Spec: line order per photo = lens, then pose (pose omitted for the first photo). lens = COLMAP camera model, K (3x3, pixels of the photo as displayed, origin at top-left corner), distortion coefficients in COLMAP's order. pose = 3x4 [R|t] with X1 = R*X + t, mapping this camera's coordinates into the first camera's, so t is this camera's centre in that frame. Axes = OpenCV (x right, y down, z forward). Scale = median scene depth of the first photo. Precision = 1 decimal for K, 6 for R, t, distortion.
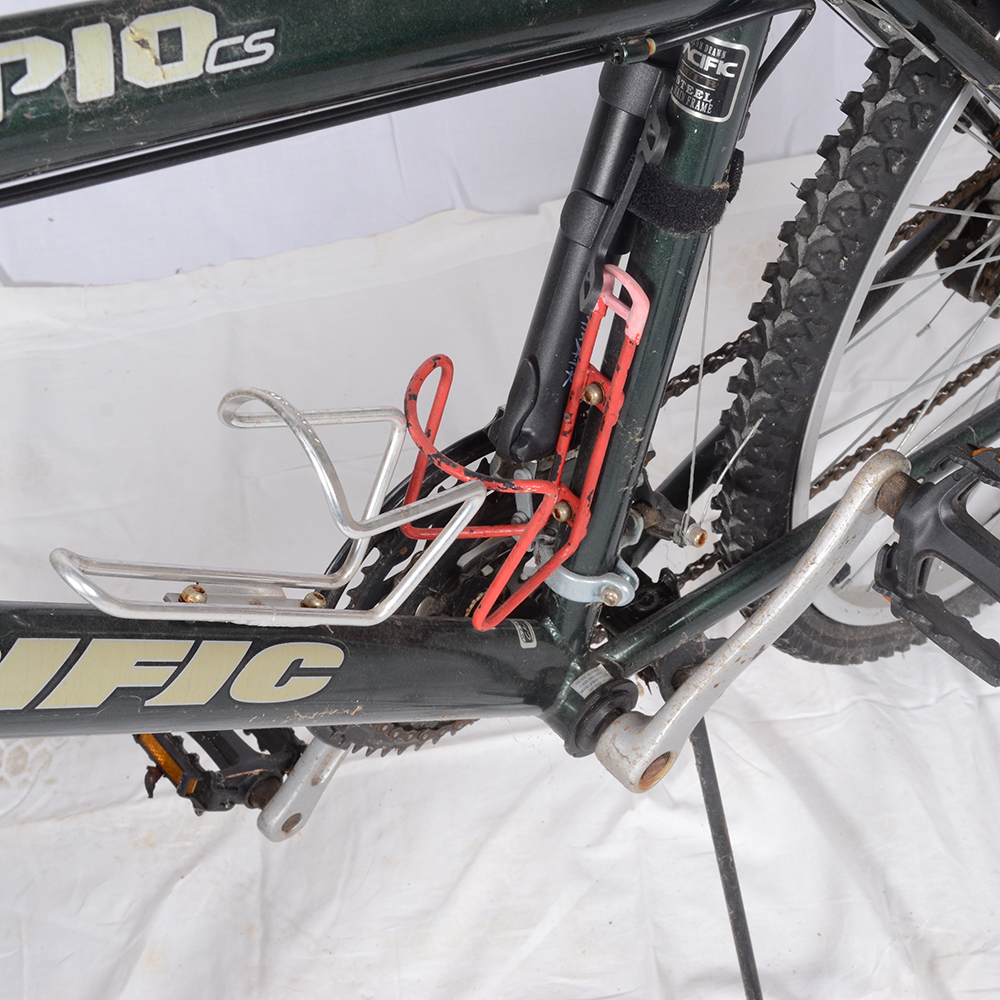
lens RADIAL K [[1675.0, 0, 500.0], [0, 1675.0, 500.0], [0, 0, 1]] dist [-0.080483, 0.068644]
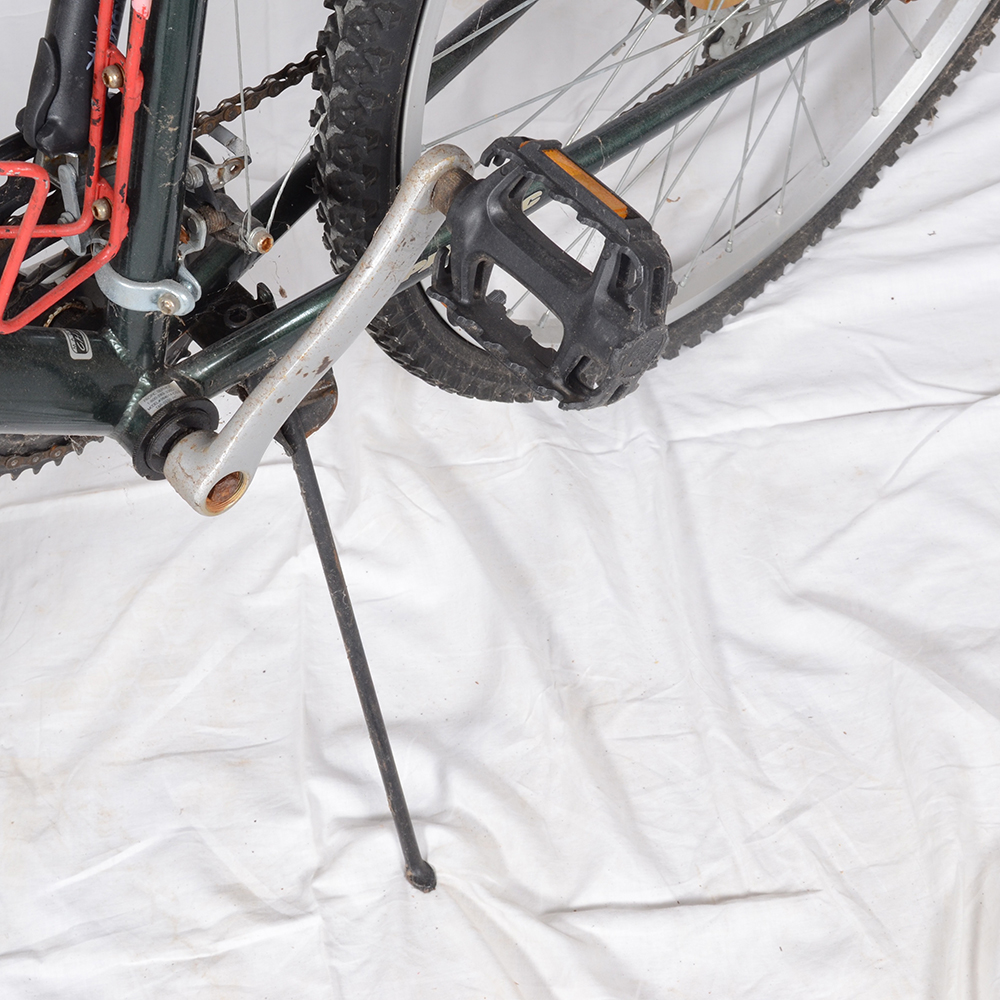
lens RADIAL K [[1785.8, 0, 500.0], [0, 1785.8, 500.0], [0, 0, 1]] dist [-0.045610, 0.054505]
pose [[0.998556, 0.003945, 0.053583, 0.187818], [-0.010240, 0.992994, 0.117718, 0.044270], [-0.052743, -0.118096, 0.991600, -0.011924]]
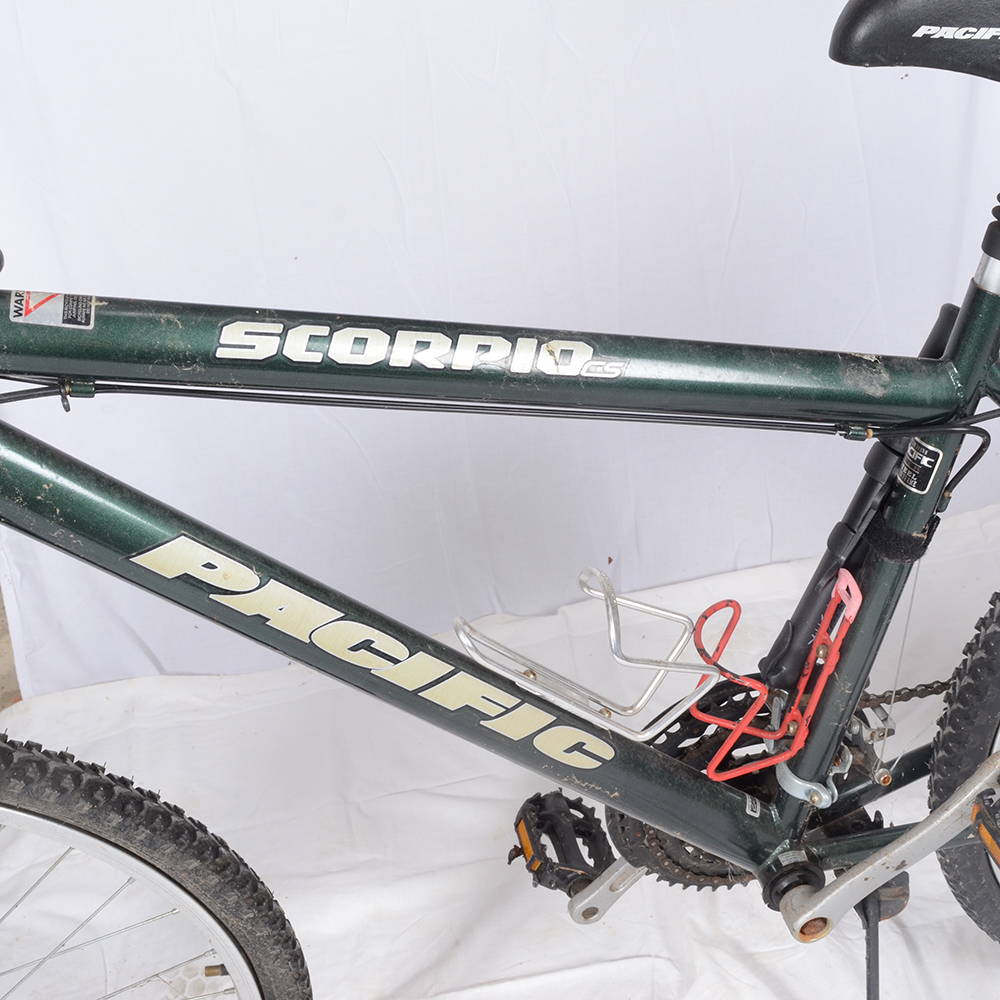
lens RADIAL K [[1480.3, 0, 500.0], [0, 1480.3, 500.0], [0, 0, 1]] dist [-0.064553, 0.010356]
pose [[0.888399, 0.231103, -0.396659, 0.258780], [-0.320356, 0.930975, -0.175093, 0.121517], [0.328815, 0.282625, 0.901113, -0.317612]]
